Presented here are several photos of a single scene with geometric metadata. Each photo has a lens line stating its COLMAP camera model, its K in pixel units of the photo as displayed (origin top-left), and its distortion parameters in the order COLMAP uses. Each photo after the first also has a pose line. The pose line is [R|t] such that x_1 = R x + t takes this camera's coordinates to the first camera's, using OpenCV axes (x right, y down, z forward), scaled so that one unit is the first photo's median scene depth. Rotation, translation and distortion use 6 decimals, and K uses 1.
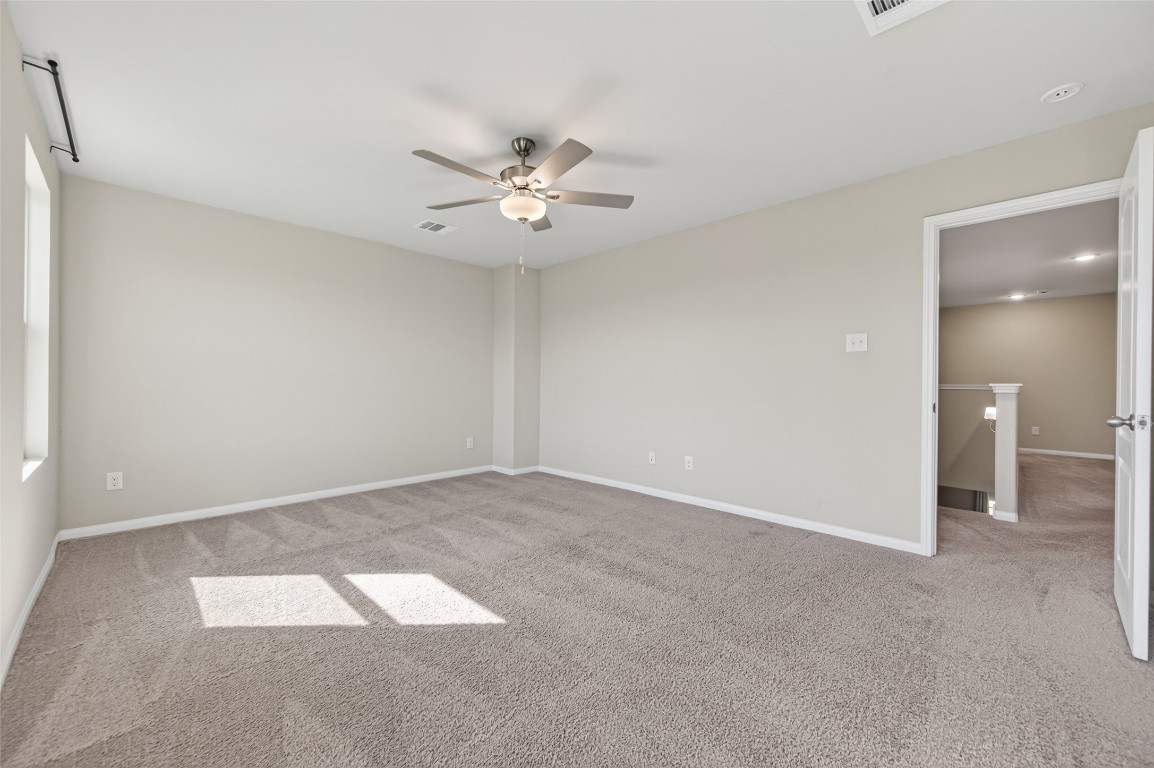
lens RADIAL K [[450.3, 0, 577.4], [0, 450.3, 388.2], [0, 0, 1]] dist [0.004344, -0.000584]
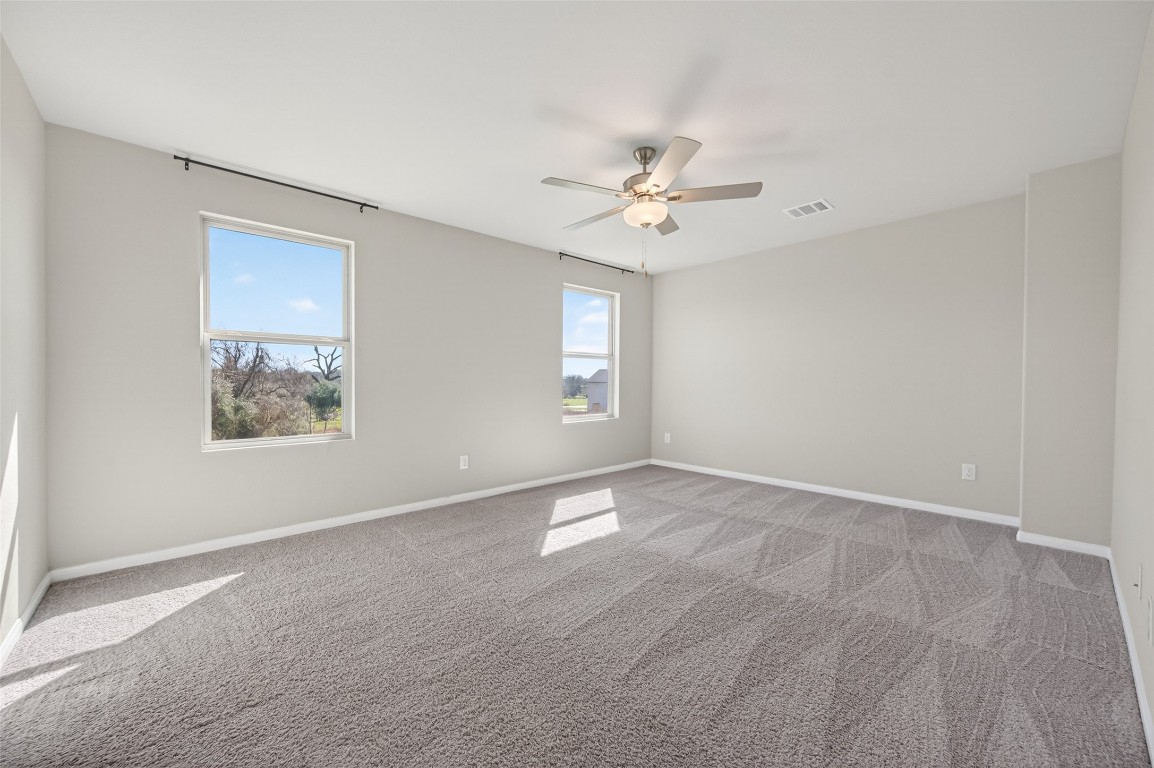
lens RADIAL K [[450.3, 0, 577.4], [0, 450.3, 388.2], [0, 0, 1]] dist [0.004344, -0.000584]
pose [[-0.054915, 0.012715, -0.998410, 0.851117], [-0.011629, 0.999843, 0.013373, -0.010365], [0.998423, 0.012345, -0.054759, 0.832933]]
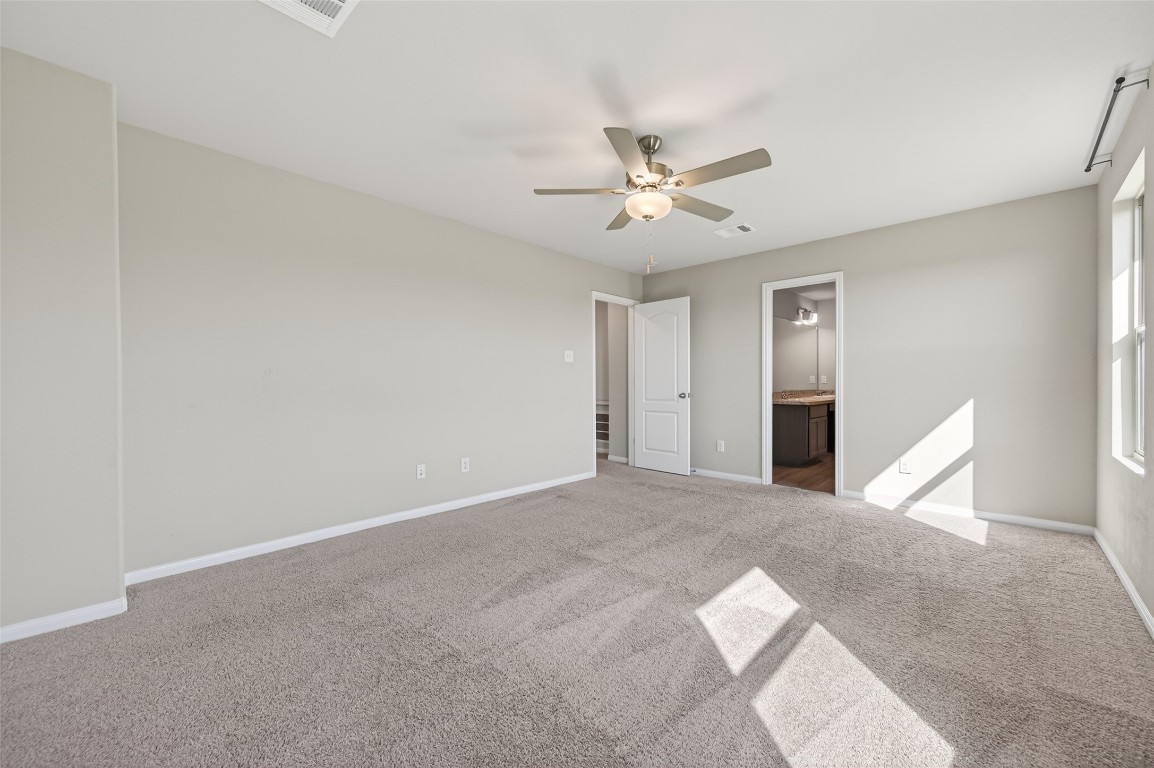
lens RADIAL K [[450.3, 0, 577.4], [0, 450.3, 388.2], [0, 0, 1]] dist [0.004344, -0.000584]
pose [[-0.013615, -0.016192, 0.999776, -1.020465], [0.012841, 0.999784, 0.016367, -0.017562], [-0.999825, 0.013061, -0.013404, 1.079004]]
